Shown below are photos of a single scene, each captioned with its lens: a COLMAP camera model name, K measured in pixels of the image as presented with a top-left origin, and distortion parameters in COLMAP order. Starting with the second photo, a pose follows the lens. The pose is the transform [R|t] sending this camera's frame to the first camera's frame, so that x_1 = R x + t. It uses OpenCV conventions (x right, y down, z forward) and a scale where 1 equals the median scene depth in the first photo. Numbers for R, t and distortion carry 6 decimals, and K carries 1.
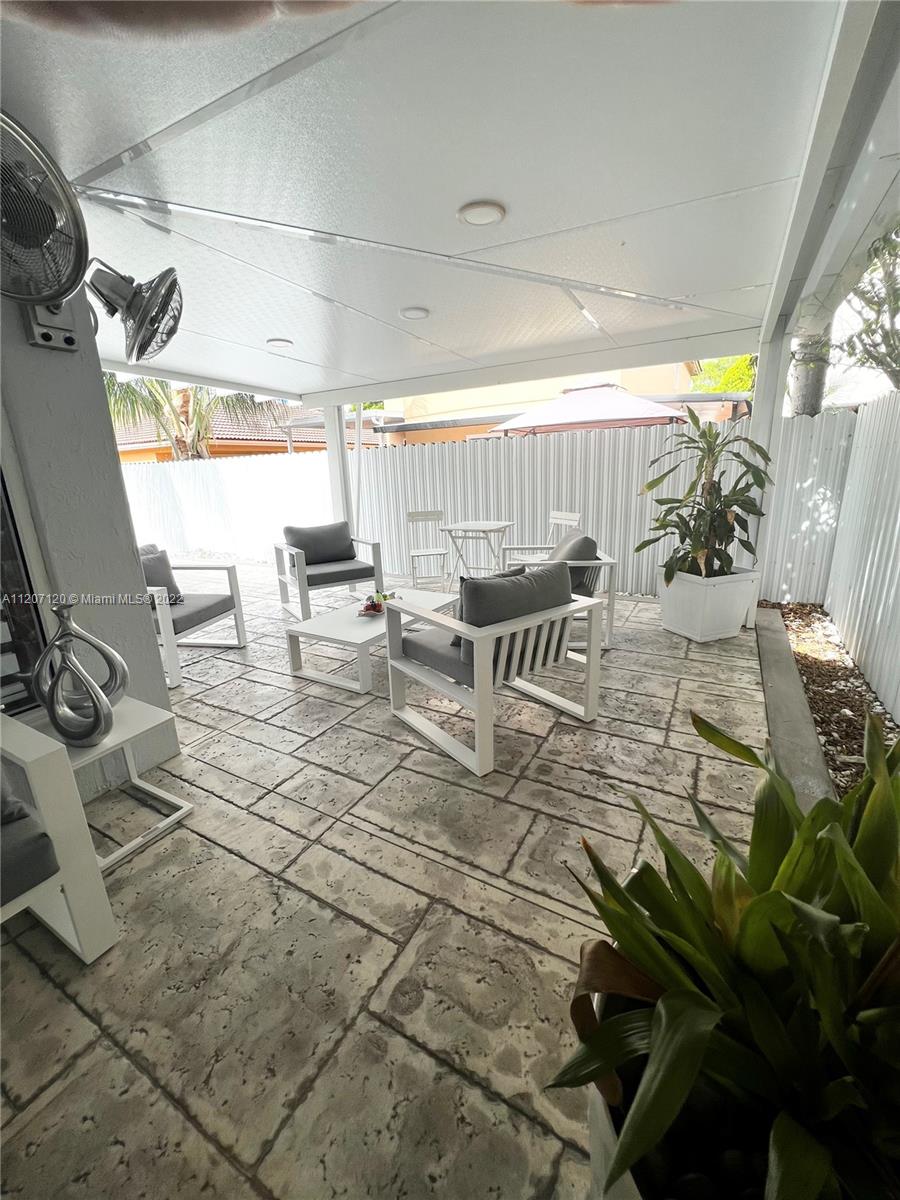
lens RADIAL K [[479.5, 0, 450.0], [0, 479.5, 600.0], [0, 0, 1]] dist [-0.005046, -0.000297]
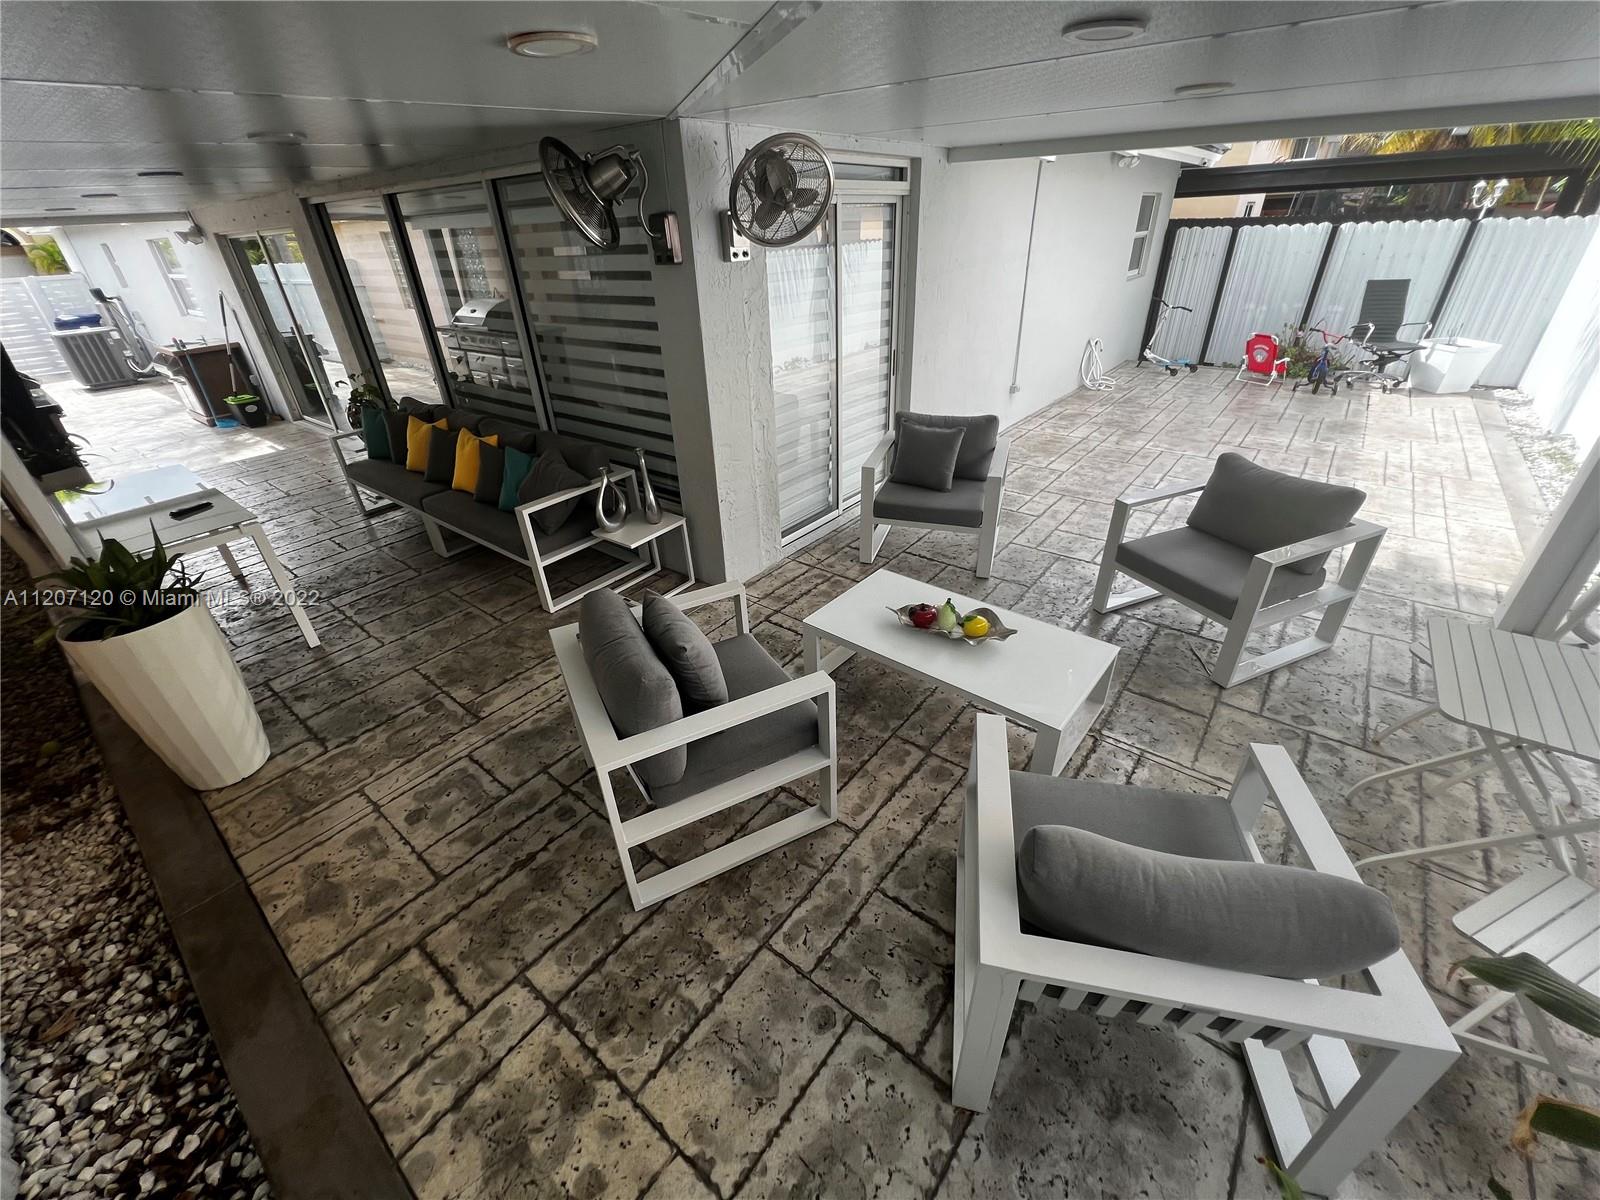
lens RADIAL K [[639.3, 0, 800.0], [0, 639.3, 600.0], [0, 0, 1]] dist [-0.005046, -0.000297]
pose [[-0.154540, 0.506256, -0.848423, 0.791534], [-0.246936, 0.811692, 0.529319, -0.584248], [0.956629, 0.291307, -0.000426, 1.119559]]
